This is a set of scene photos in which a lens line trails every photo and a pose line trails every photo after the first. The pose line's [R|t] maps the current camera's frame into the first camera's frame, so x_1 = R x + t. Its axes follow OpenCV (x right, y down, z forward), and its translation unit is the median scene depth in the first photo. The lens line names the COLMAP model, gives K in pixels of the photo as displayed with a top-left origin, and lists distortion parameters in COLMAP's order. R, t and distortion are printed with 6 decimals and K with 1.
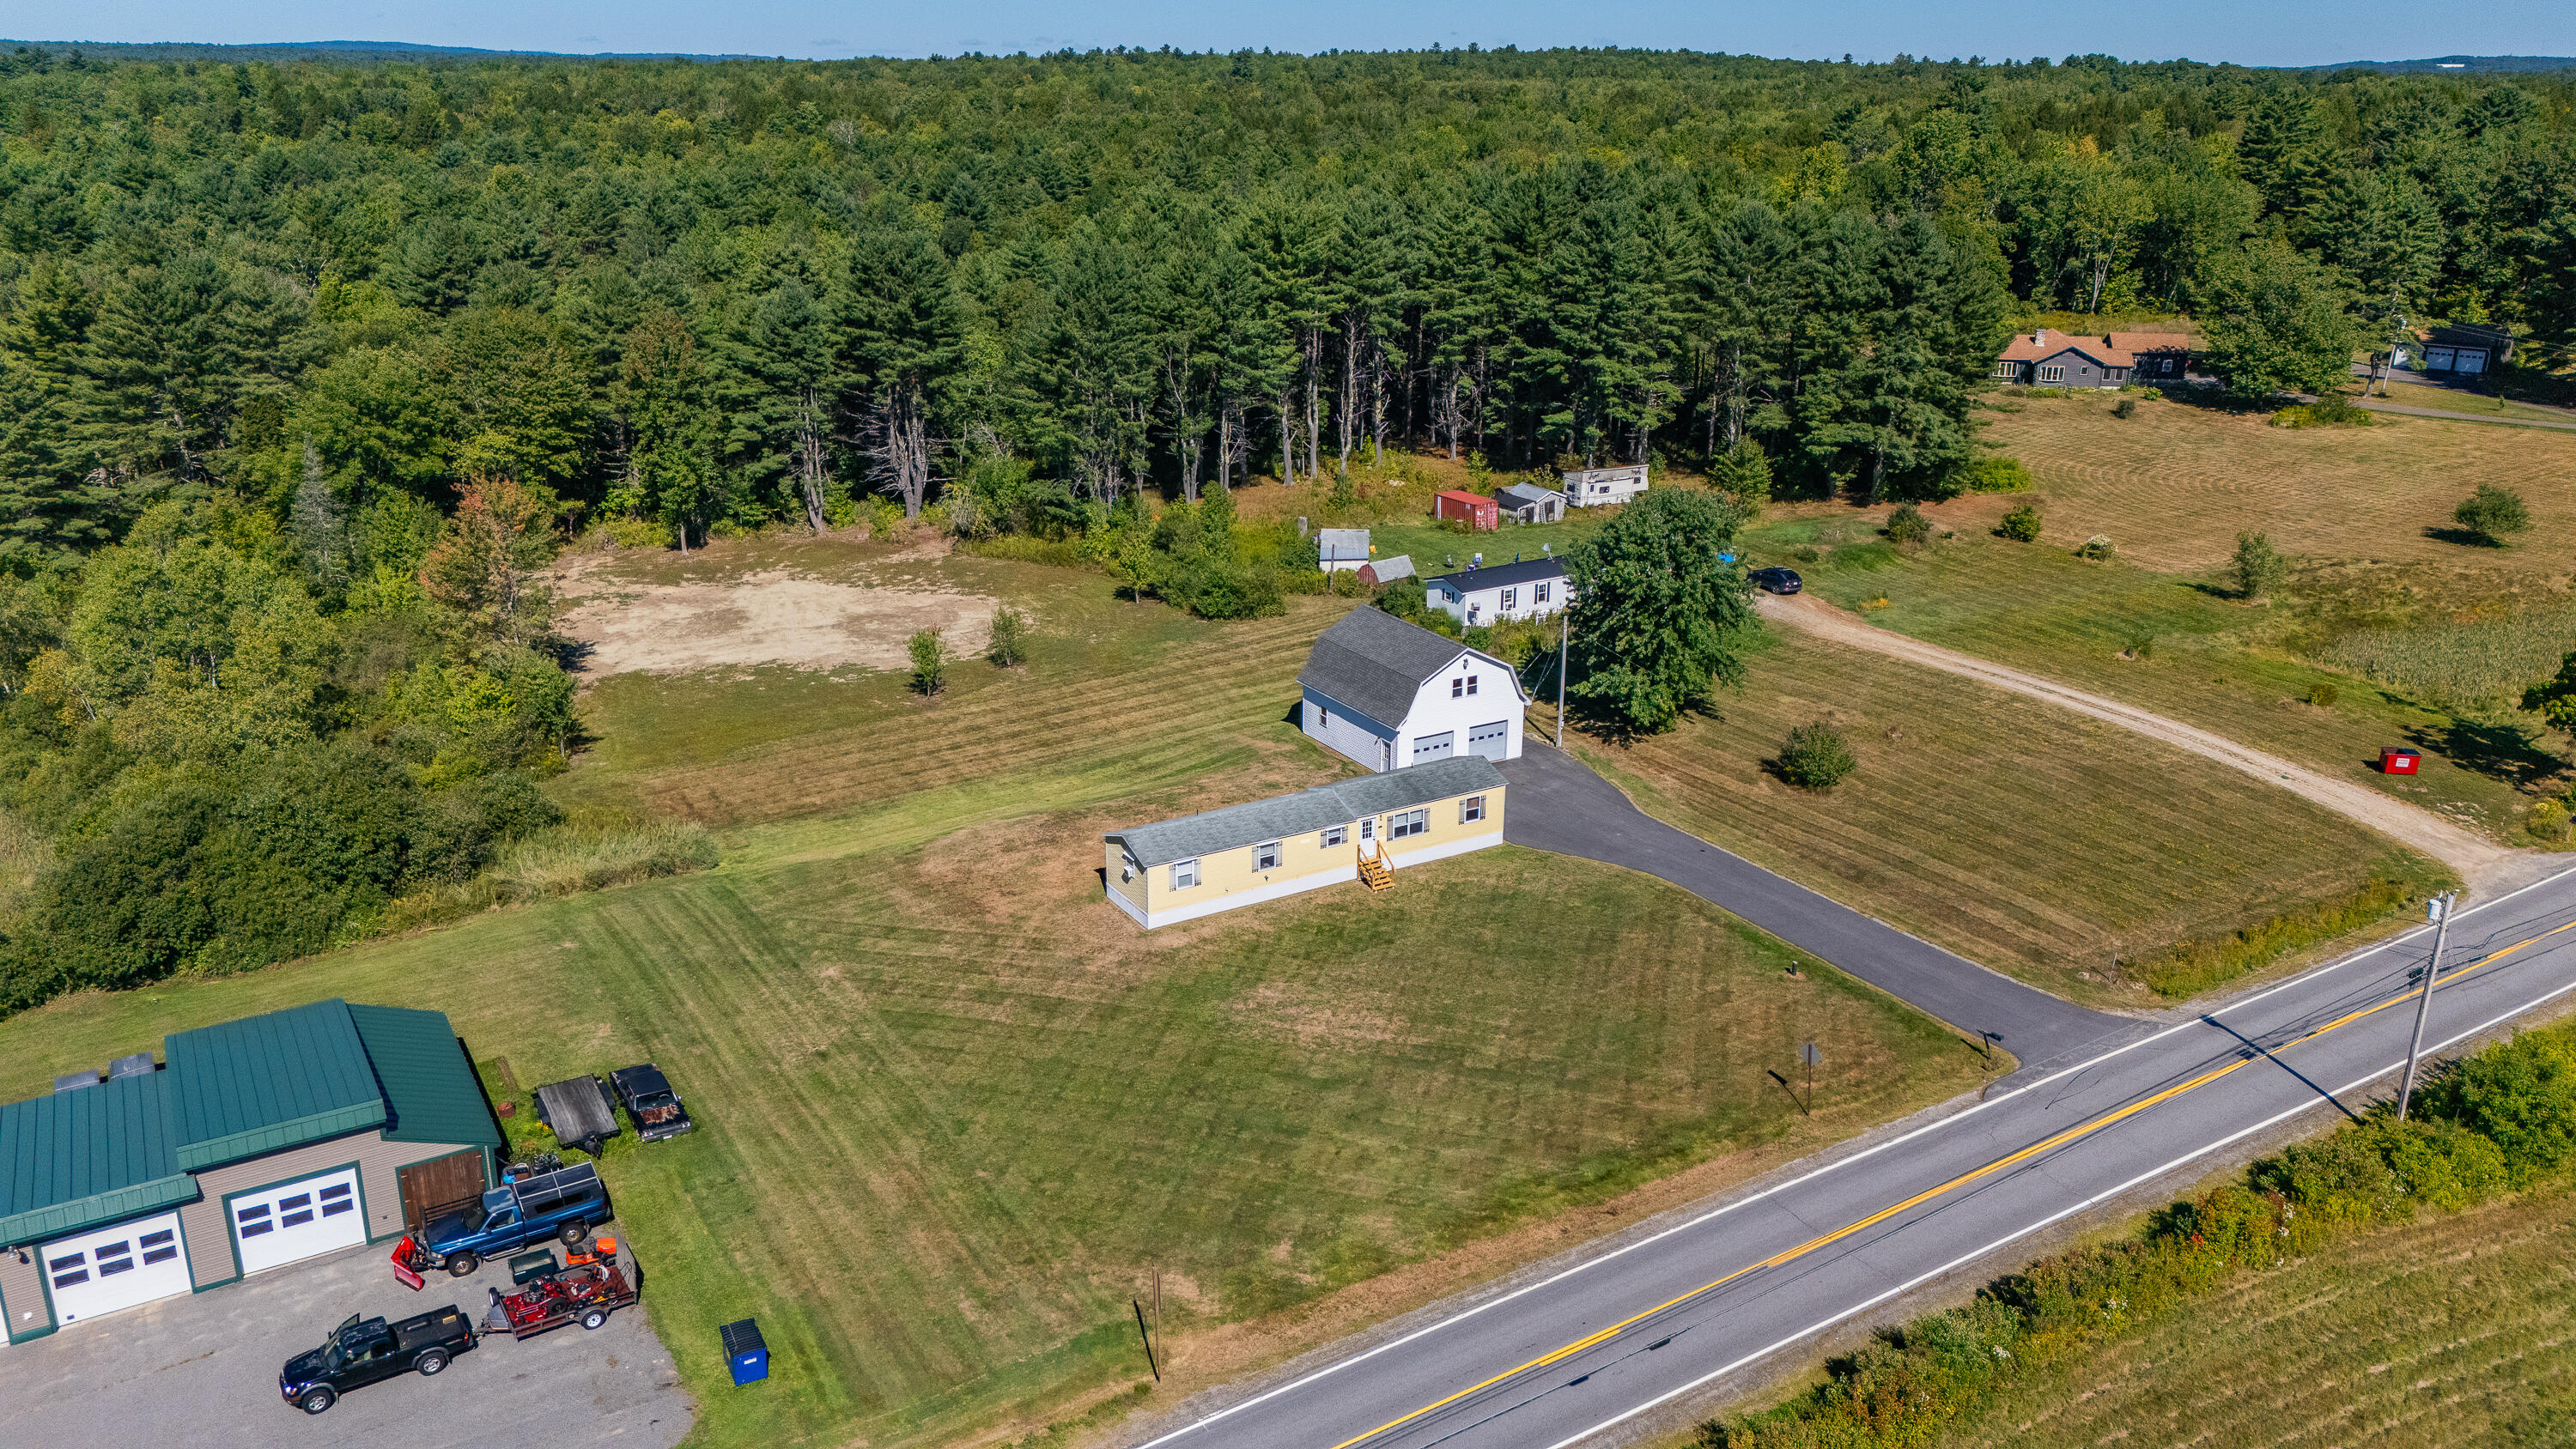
lens RADIAL K [[1882.2, 0, 1284.9], [0, 1882.2, 728.4], [0, 0, 1]] dist [0.091801, -0.105980]
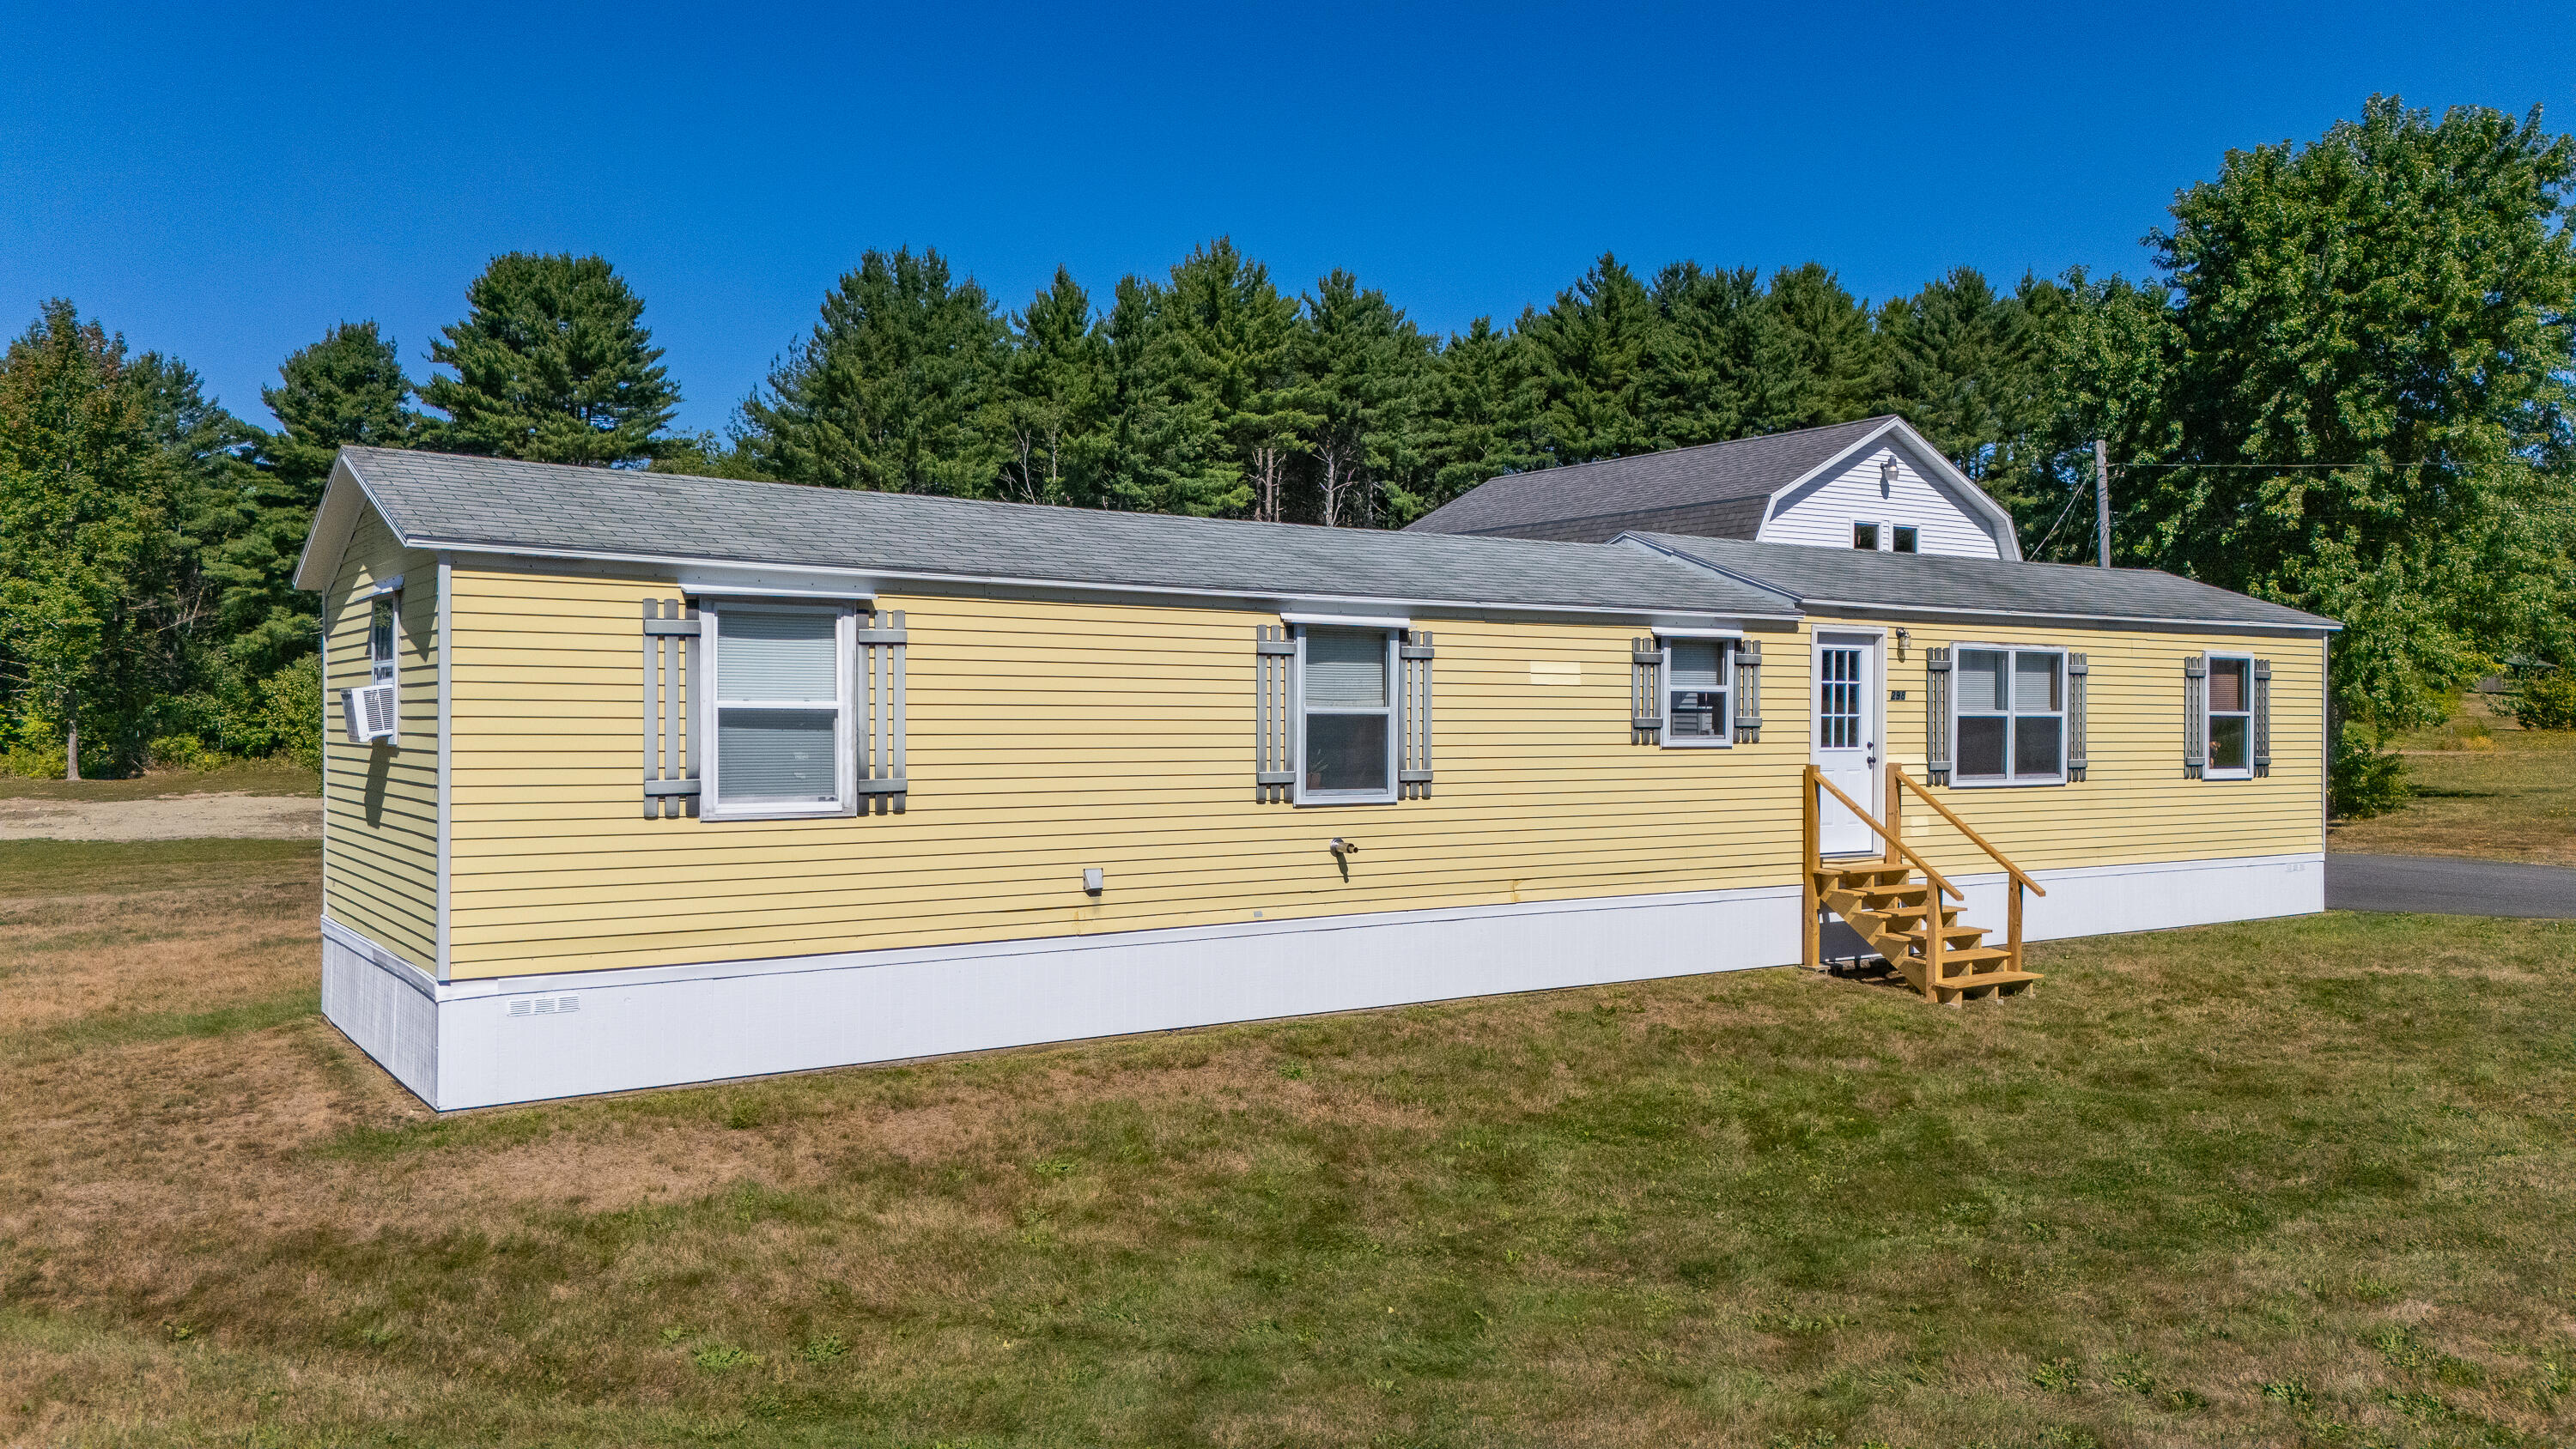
lens RADIAL K [[1882.2, 0, 1284.9], [0, 1882.2, 728.4], [0, 0, 1]] dist [0.091801, -0.105980]
pose [[0.998542, -0.000766, 0.053975, -0.020943], [0.017947, 0.947730, -0.318568, 0.107474], [-0.050910, 0.319072, 0.946362, 0.756293]]
